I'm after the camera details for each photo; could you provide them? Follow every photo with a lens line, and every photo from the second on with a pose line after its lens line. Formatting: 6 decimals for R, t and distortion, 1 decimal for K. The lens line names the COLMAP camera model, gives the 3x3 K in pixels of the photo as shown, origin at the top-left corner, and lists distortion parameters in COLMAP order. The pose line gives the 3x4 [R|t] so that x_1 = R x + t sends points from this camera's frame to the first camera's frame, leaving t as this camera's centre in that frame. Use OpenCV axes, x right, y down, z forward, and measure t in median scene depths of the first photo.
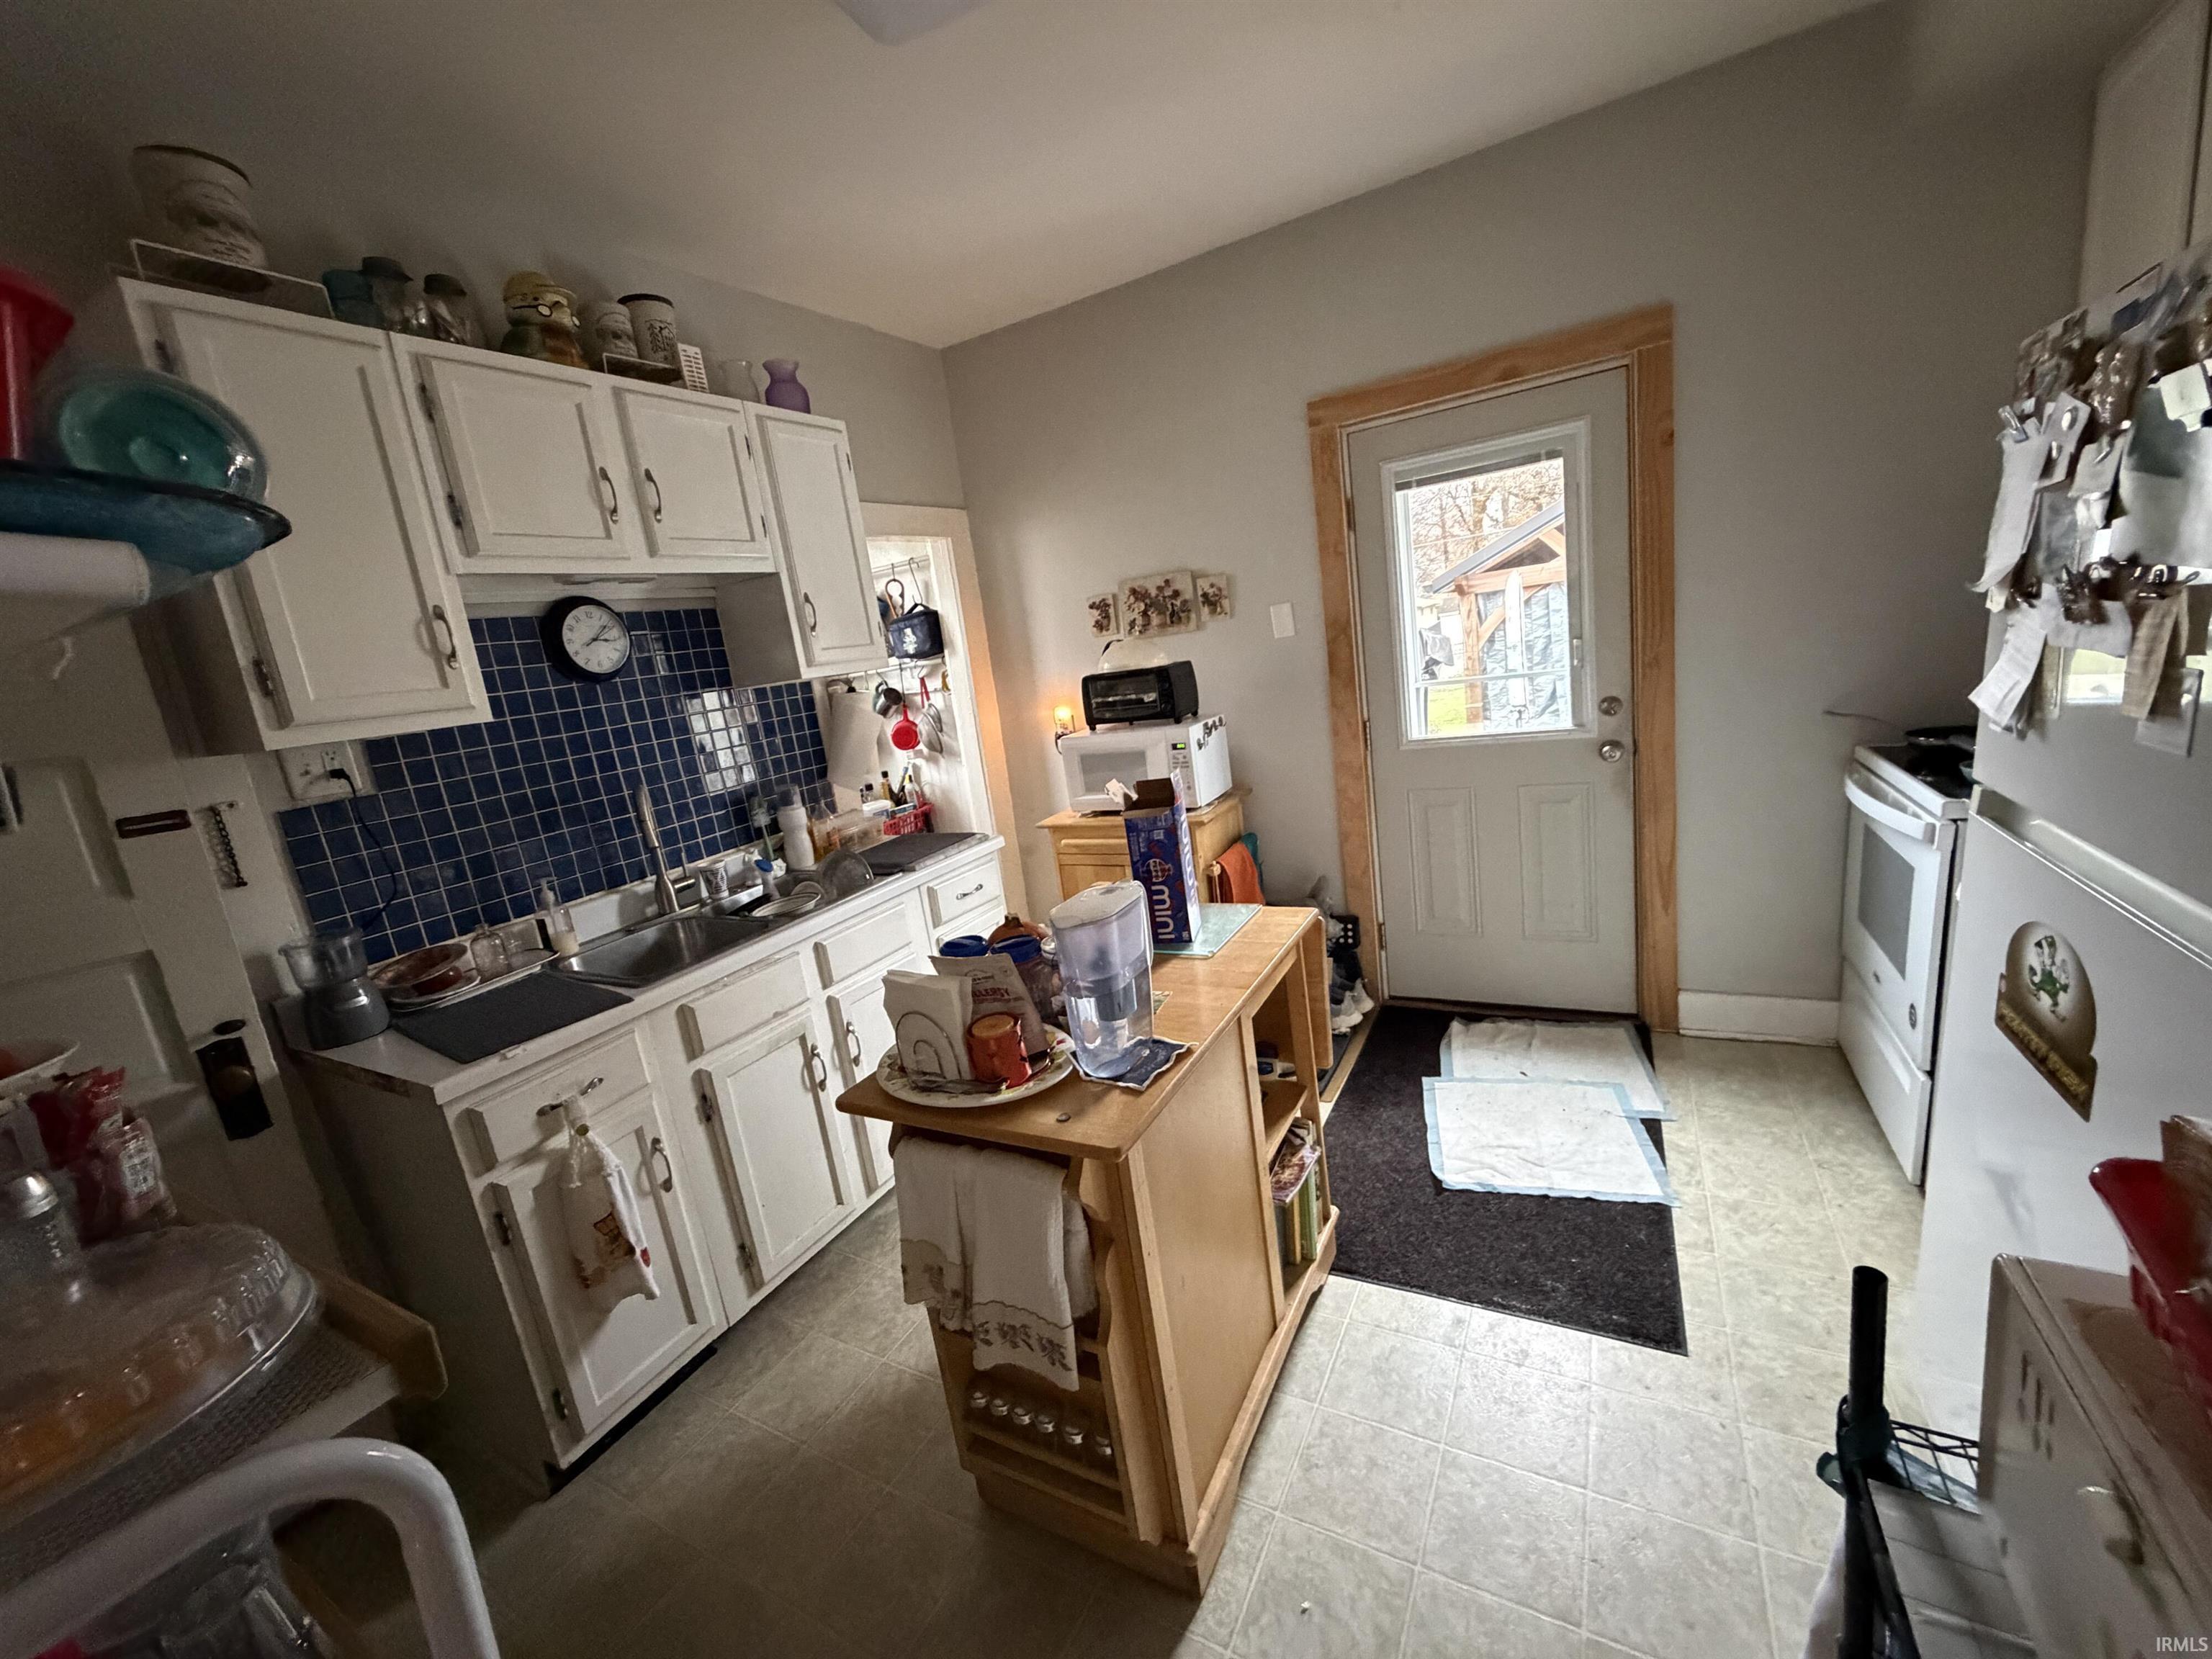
lens RADIAL K [[883.0, 0, 1096.8], [0, 883.0, 829.7], [0, 0, 1]] dist [-0.000571, 0.000879]
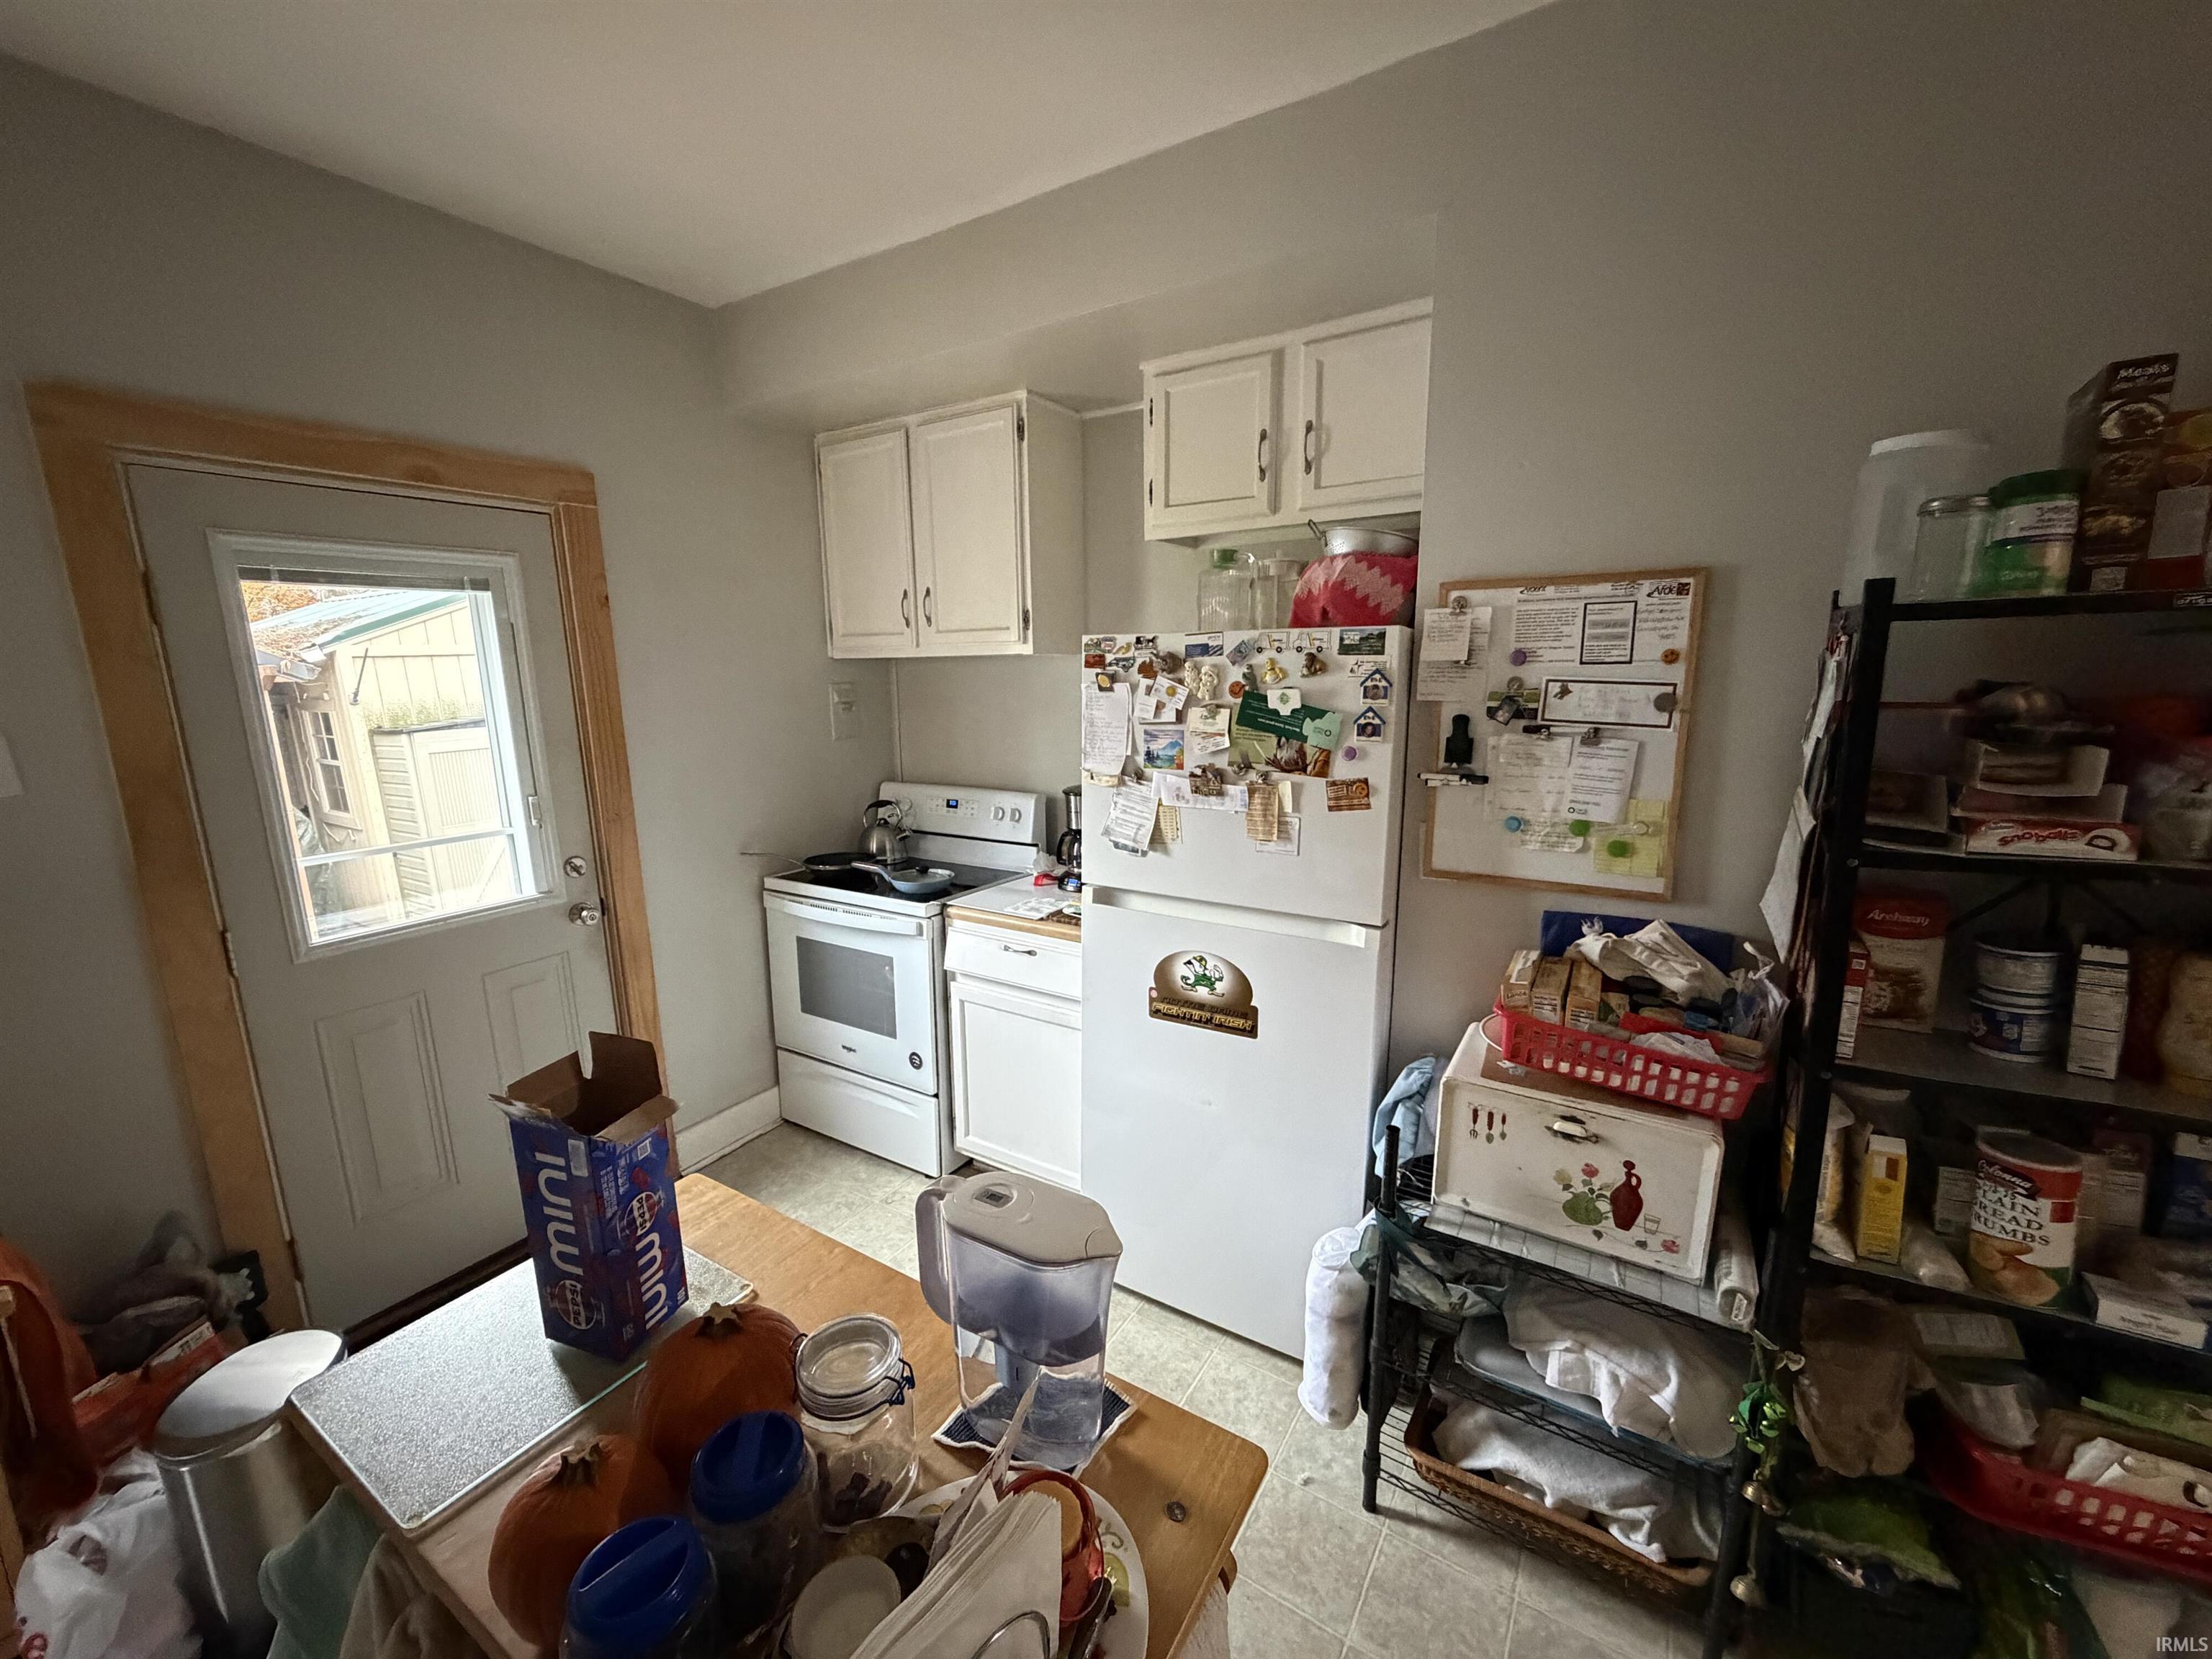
lens RADIAL K [[883.0, 0, 1096.8], [0, 883.0, 829.7], [0, 0, 1]] dist [-0.000571, 0.000879]
pose [[0.057488, -0.056383, 0.996753, -0.347120], [0.208744, 0.977014, 0.043227, -0.117955], [-0.976279, 0.205581, 0.067936, 0.451757]]
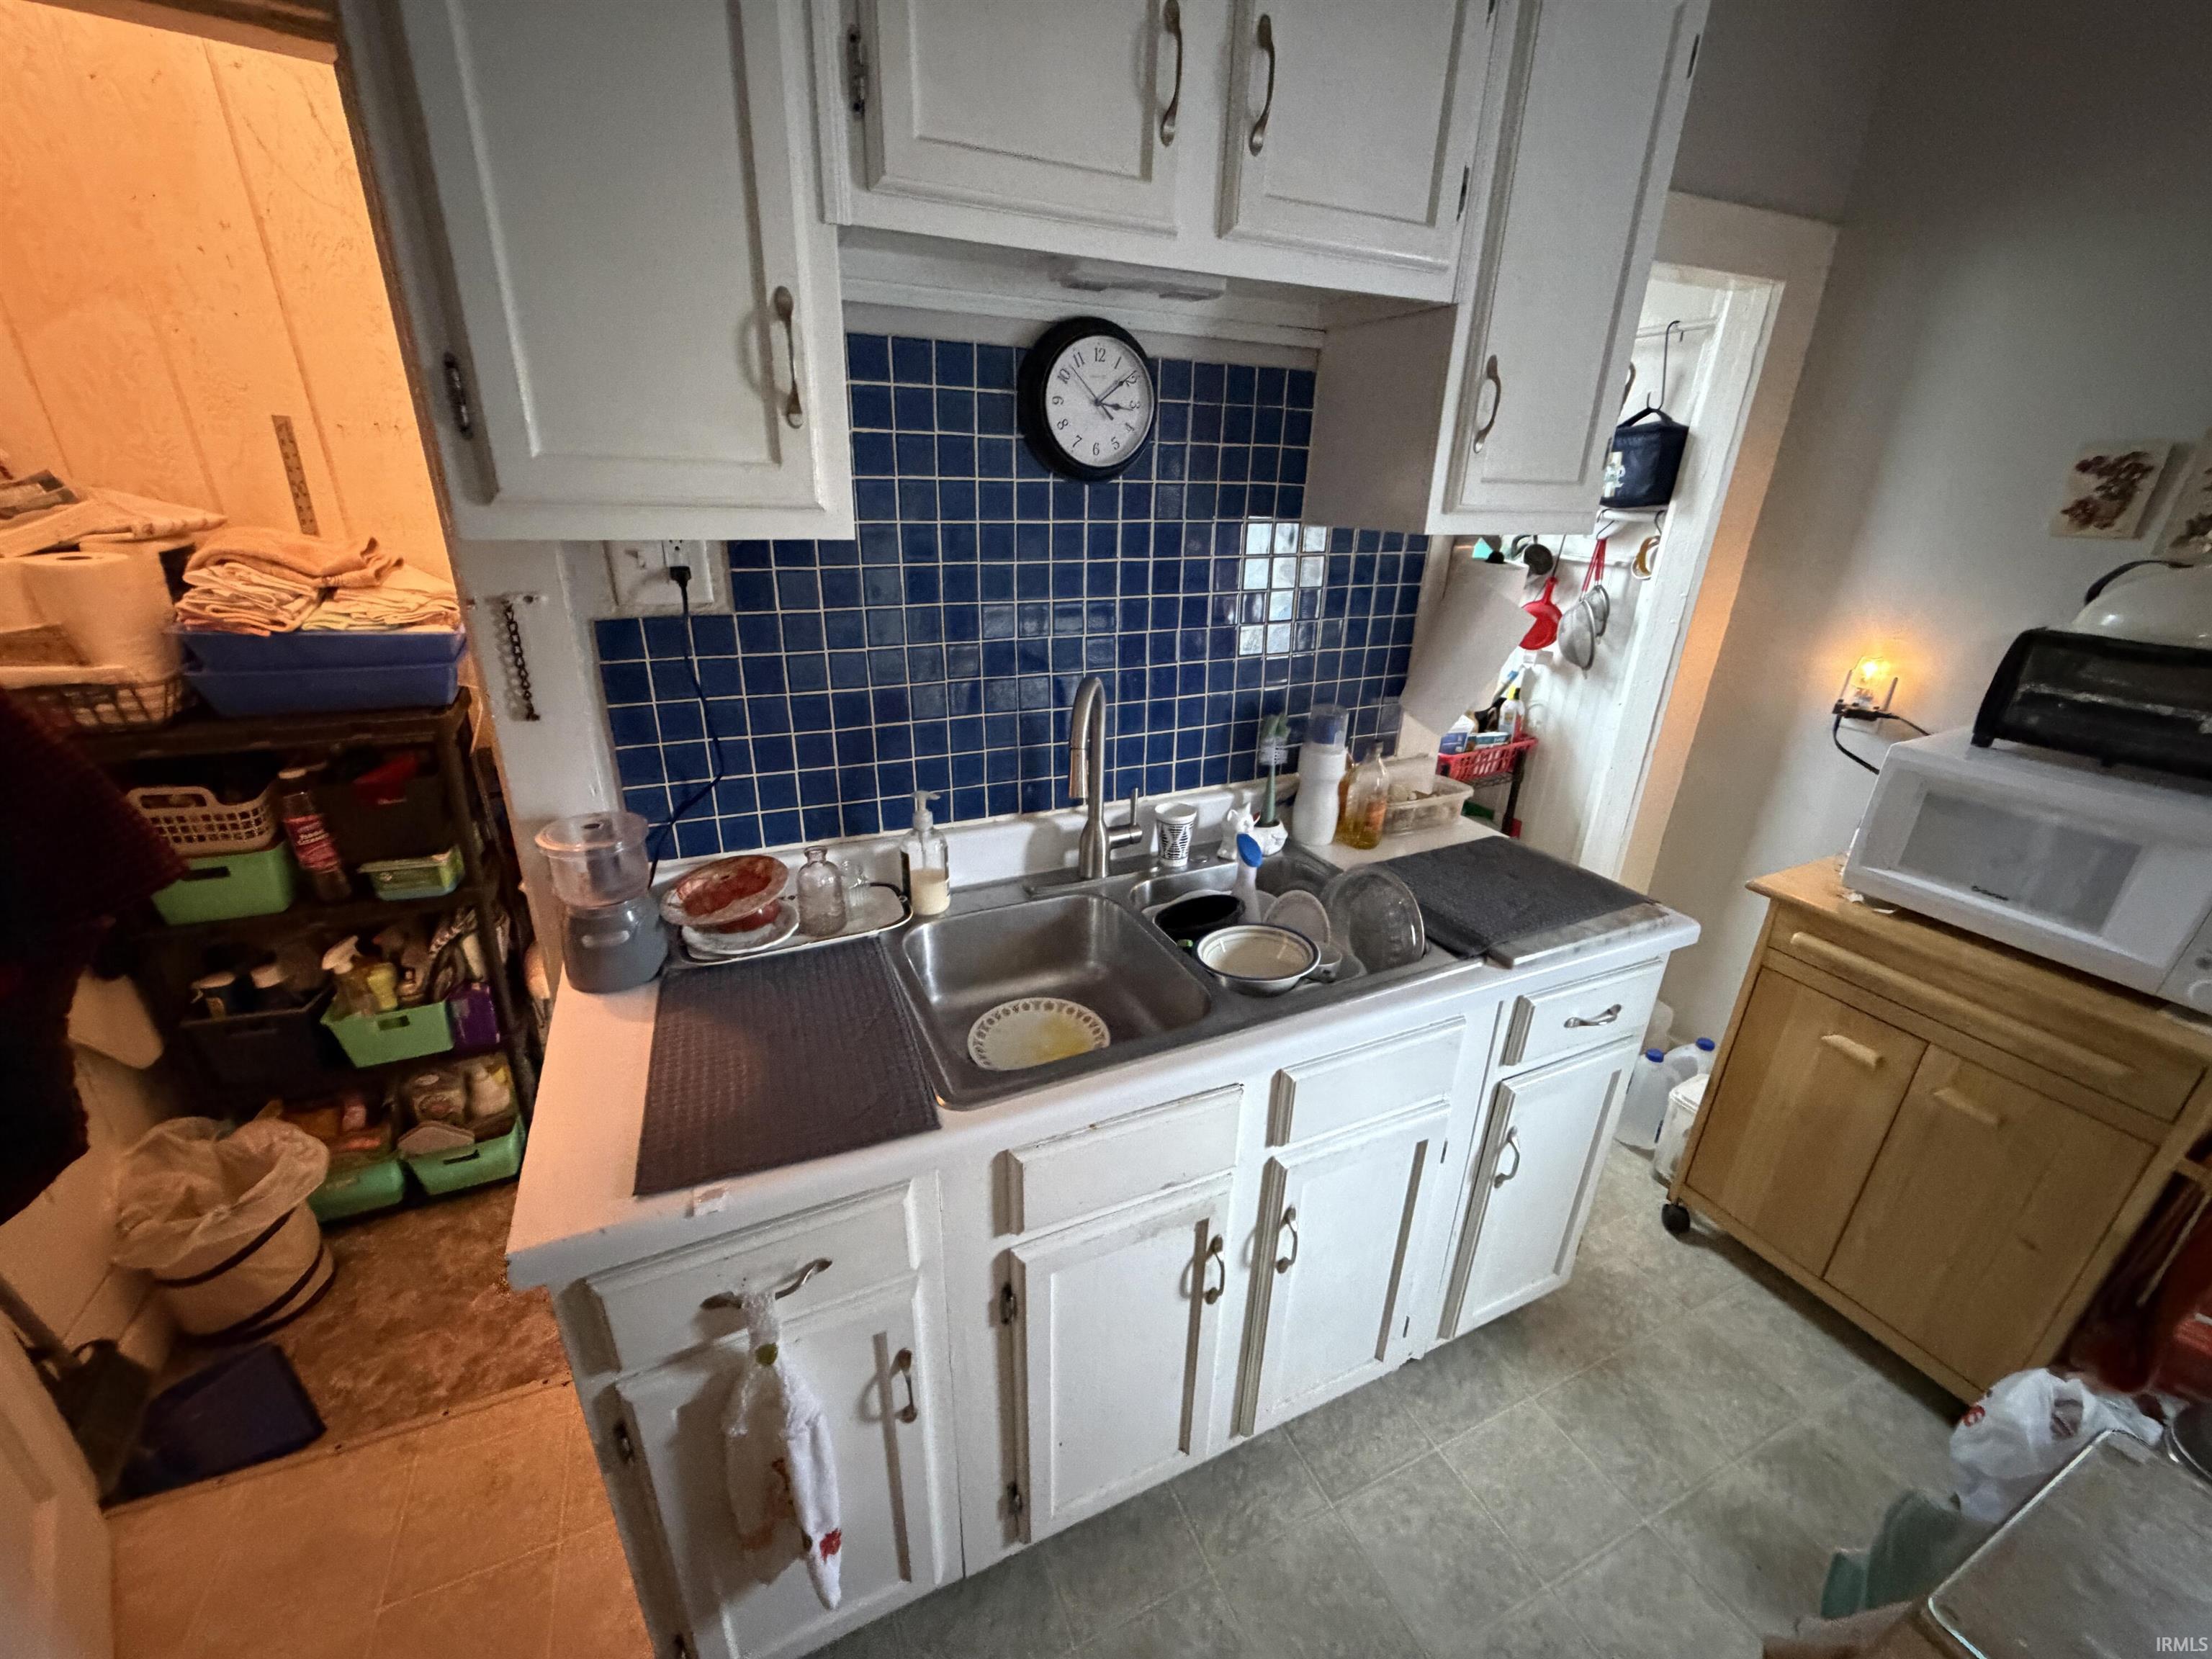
lens RADIAL K [[883.0, 0, 1096.8], [0, 883.0, 829.7], [0, 0, 1]] dist [-0.000571, 0.000879]
pose [[0.801498, 0.360895, -0.476817, -0.188947], [-0.252134, 0.926965, 0.277785, -0.112096], [0.542244, -0.102422, 0.833955, 0.472628]]
